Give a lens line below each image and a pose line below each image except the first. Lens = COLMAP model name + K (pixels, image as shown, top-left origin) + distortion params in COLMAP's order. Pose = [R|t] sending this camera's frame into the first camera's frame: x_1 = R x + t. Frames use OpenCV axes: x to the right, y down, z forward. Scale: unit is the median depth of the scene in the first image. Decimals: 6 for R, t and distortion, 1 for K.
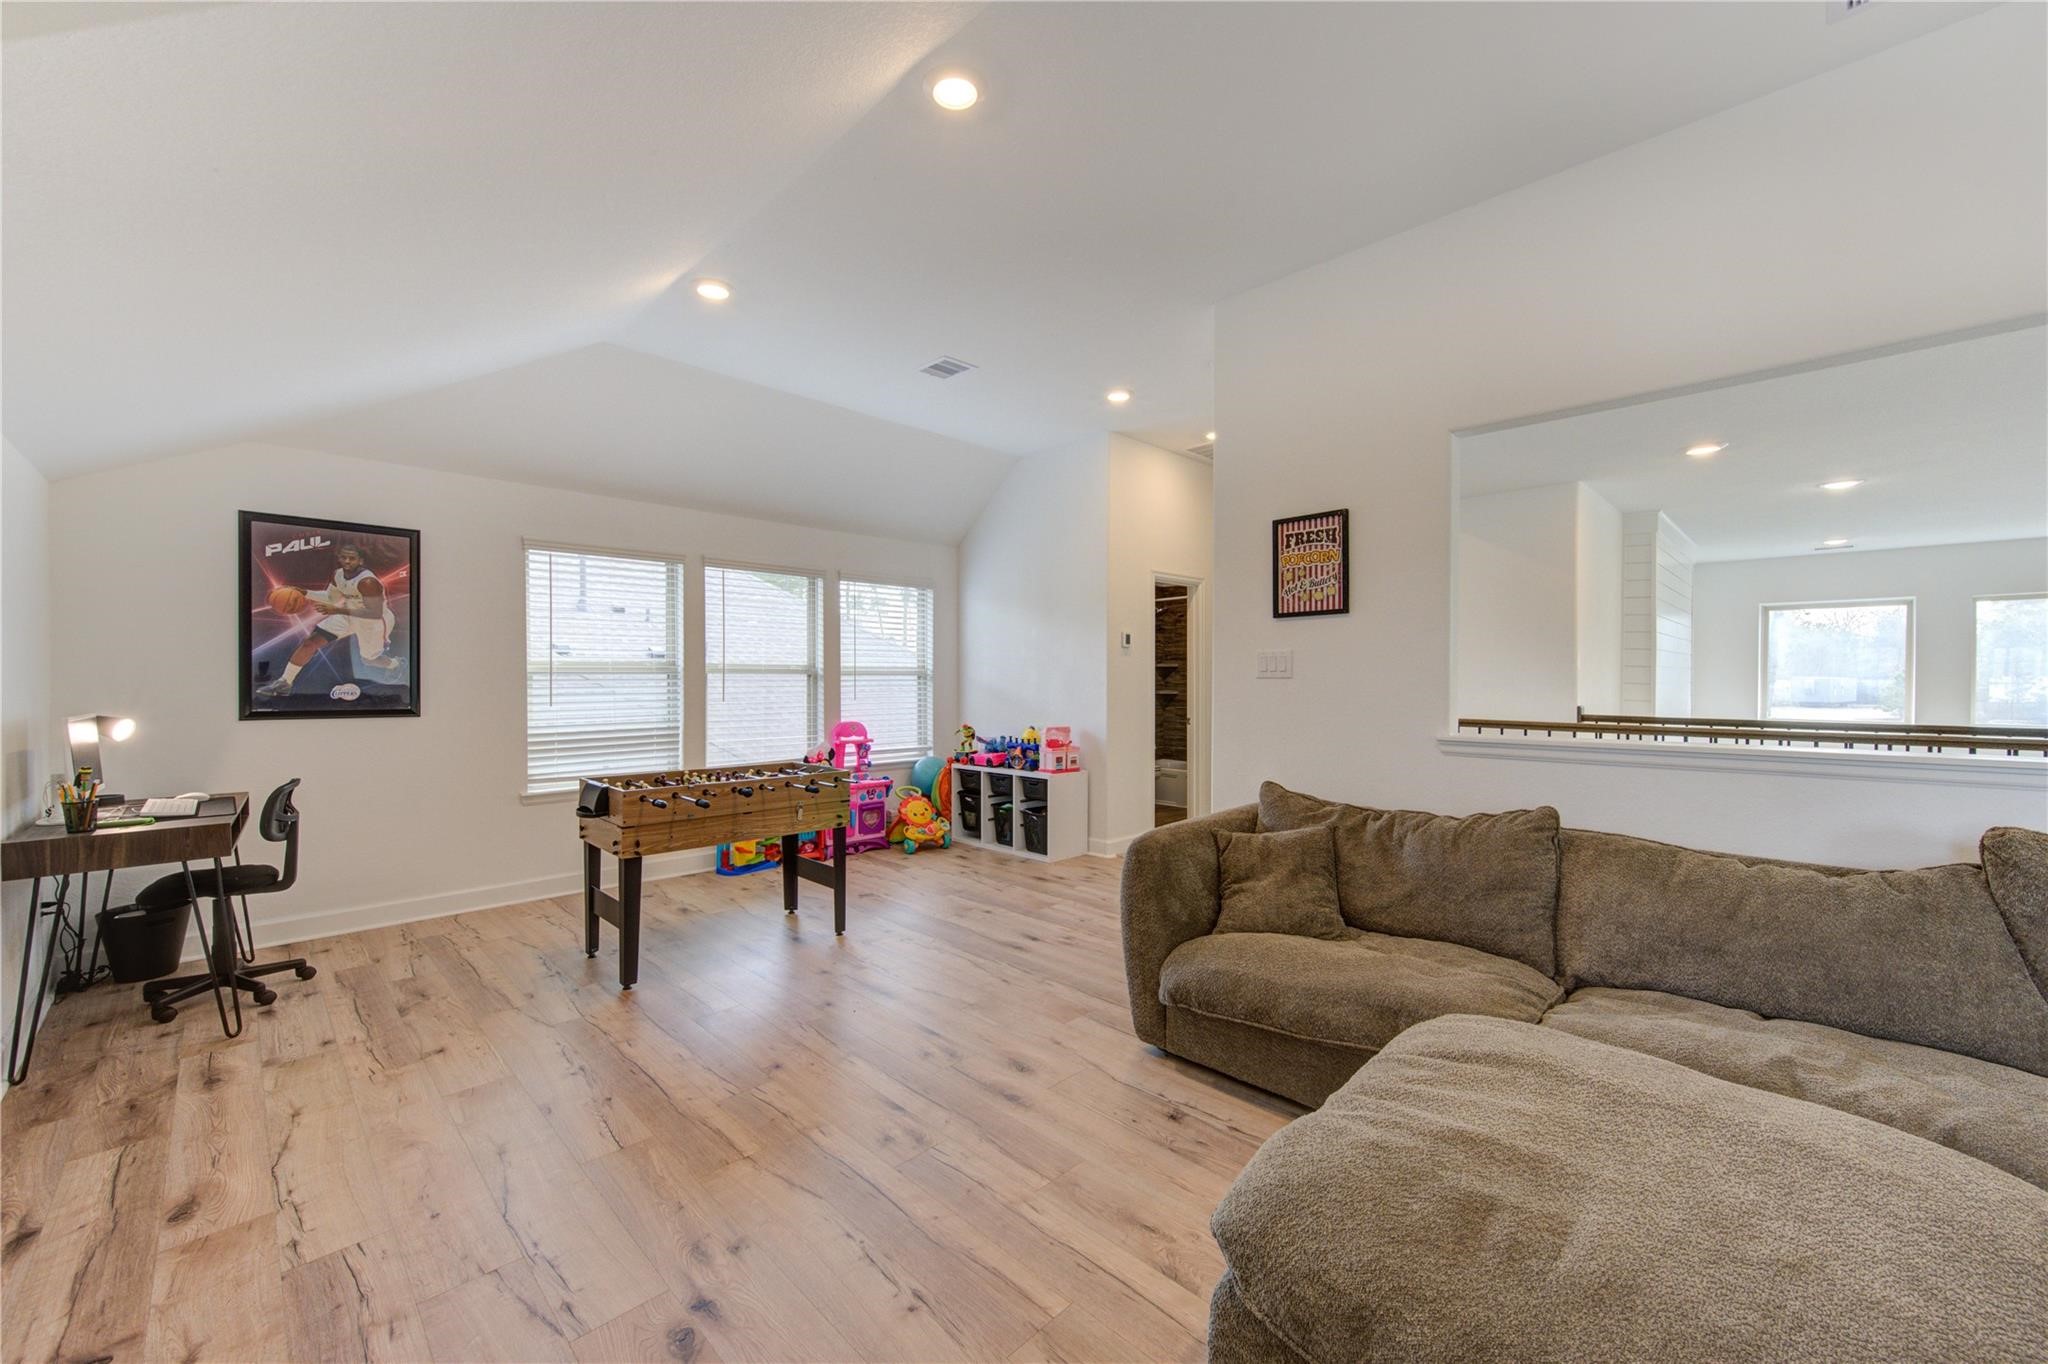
lens RADIAL K [[819.5, 0, 1024.0], [0, 819.5, 682.0], [0, 0, 1]] dist [0.000119, 0.000167]
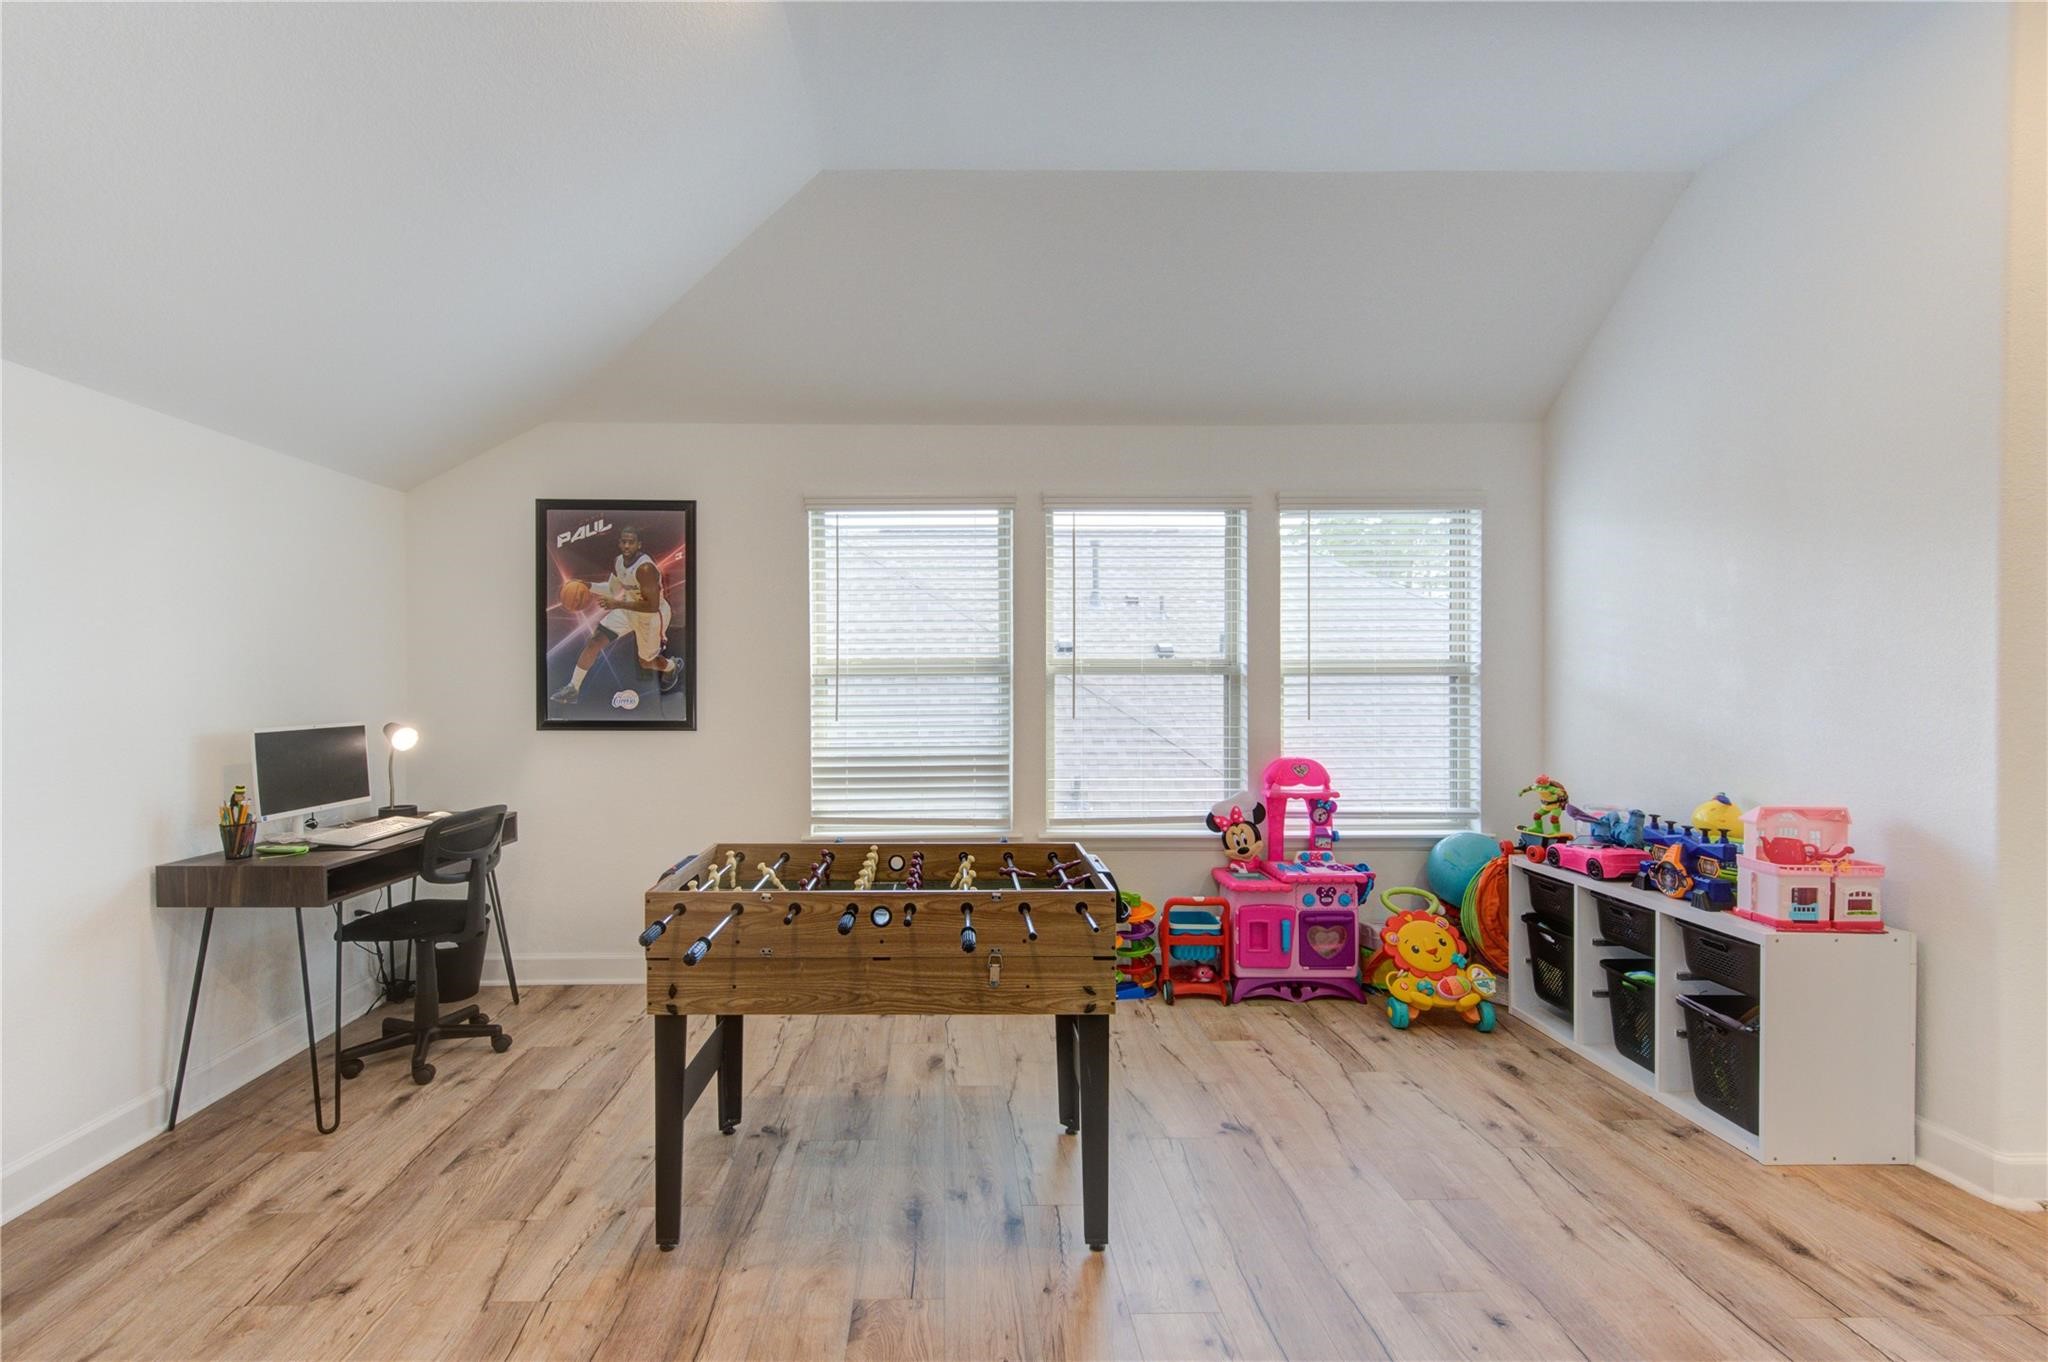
lens RADIAL K [[823.3, 0, 1023.9], [0, 823.3, 683.4], [0, 0, 1]] dist [-0.000632, -0.000032]
pose [[0.722529, 0.002050, -0.691337, 0.044468], [0.000171, 0.999995, 0.003144, -0.004980], [0.691340, -0.002389, 0.722525, 0.466988]]
